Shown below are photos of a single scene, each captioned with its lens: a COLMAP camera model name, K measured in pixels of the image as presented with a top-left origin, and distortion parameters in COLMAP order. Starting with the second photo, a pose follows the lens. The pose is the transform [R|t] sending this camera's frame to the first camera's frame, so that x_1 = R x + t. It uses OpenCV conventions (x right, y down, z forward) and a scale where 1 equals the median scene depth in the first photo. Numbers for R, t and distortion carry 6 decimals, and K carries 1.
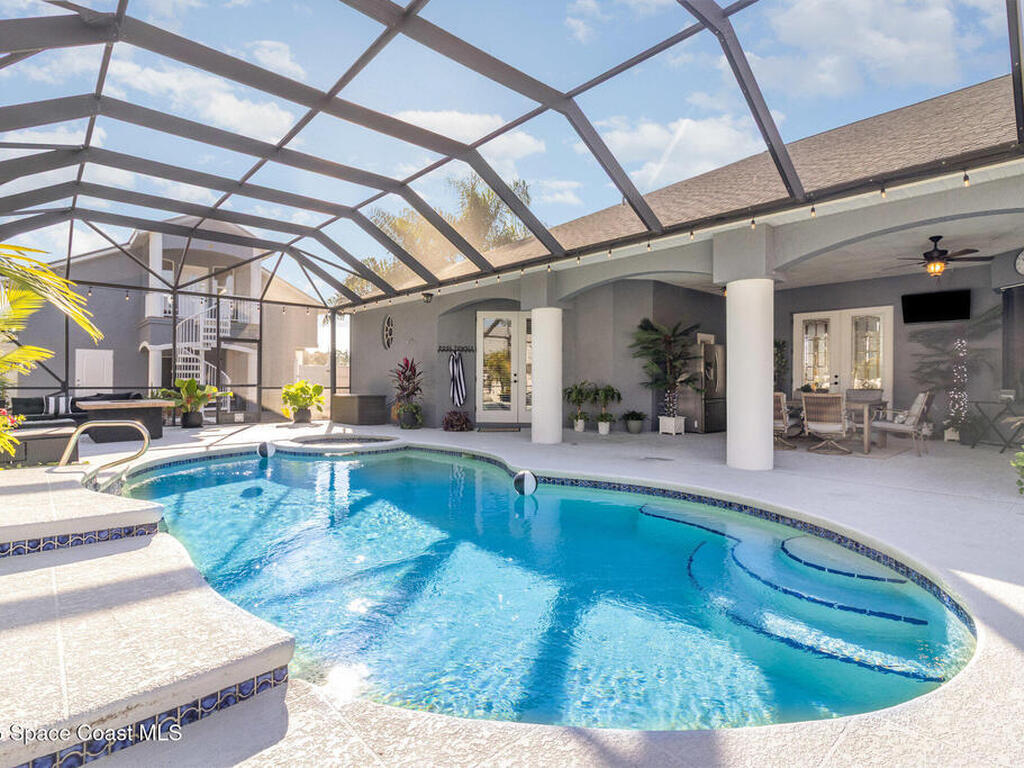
lens RADIAL K [[527.9, 0, 511.4], [0, 527.9, 383.3], [0, 0, 1]] dist [0.002678, 0.000518]
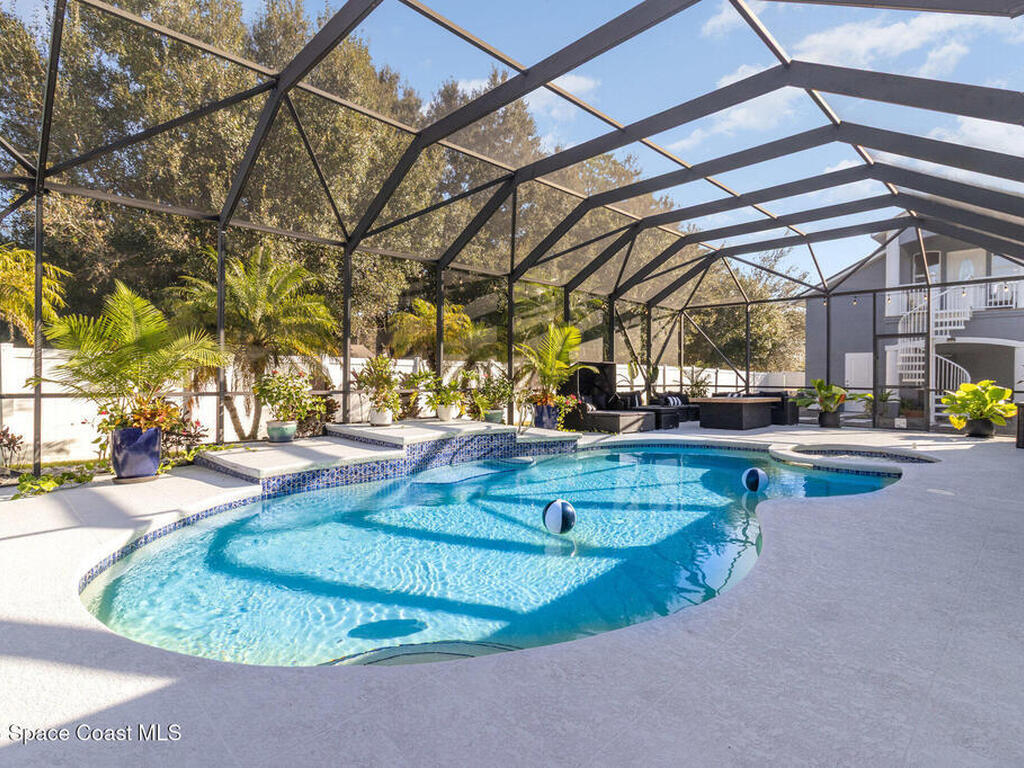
lens RADIAL K [[527.9, 0, 509.9], [0, 527.9, 382.6], [0, 0, 1]] dist [0.002678, 0.000518]
pose [[0.019686, 0.005199, -0.999793, 0.369686], [-0.010993, 0.999927, 0.004983, -0.000397], [0.999746, 0.010893, 0.019742, 0.343954]]
